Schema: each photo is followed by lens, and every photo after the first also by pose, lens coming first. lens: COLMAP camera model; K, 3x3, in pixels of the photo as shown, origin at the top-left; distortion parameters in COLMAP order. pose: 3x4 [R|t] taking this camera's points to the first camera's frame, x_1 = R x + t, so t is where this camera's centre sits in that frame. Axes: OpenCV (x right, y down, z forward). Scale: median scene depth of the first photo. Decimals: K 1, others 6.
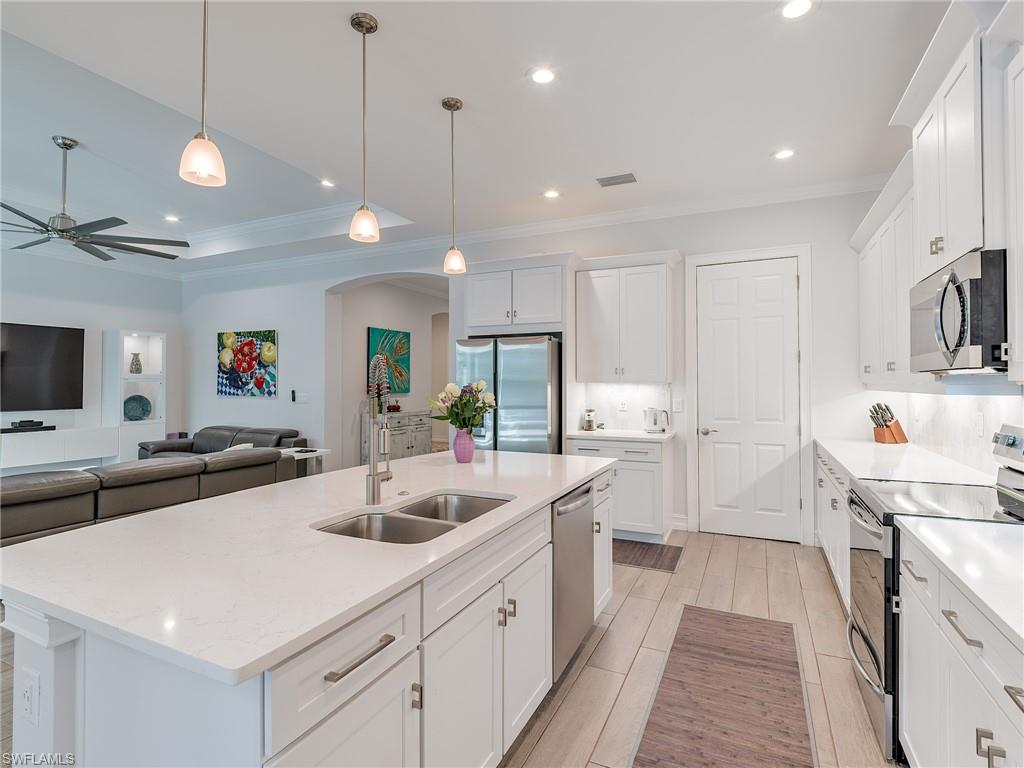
lens RADIAL K [[513.8, 0, 511.3], [0, 513.8, 378.6], [0, 0, 1]] dist [0.015542, -0.022927]
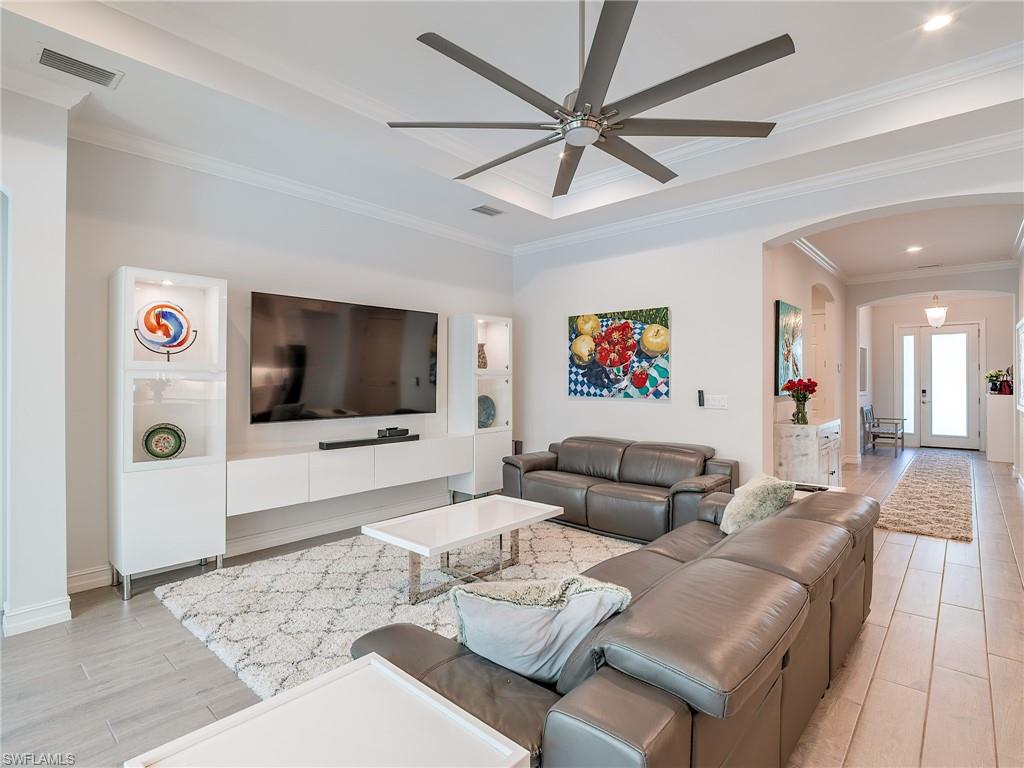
lens RADIAL K [[513.8, 0, 511.3], [0, 513.8, 378.6], [0, 0, 1]] dist [0.015542, -0.022927]
pose [[0.958658, -0.003375, -0.284541, -0.450262], [0.005506, 0.999962, 0.006691, 0.000156], [0.284508, -0.007981, 0.958641, 0.234550]]
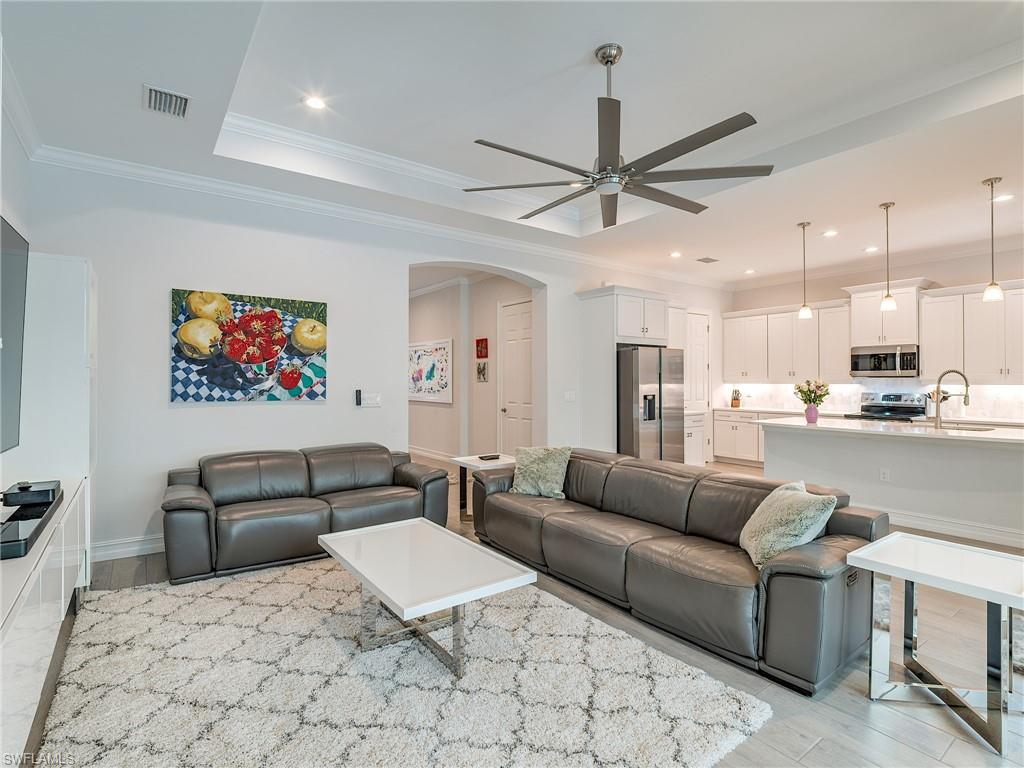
lens RADIAL K [[513.8, 0, 511.3], [0, 513.8, 378.6], [0, 0, 1]] dist [0.015542, -0.022927]
pose [[0.473256, 0.003882, 0.880917, -0.919212], [-0.006533, 0.999978, -0.000898, 0.005441], [-0.880901, -0.005330, 0.473271, 0.441675]]
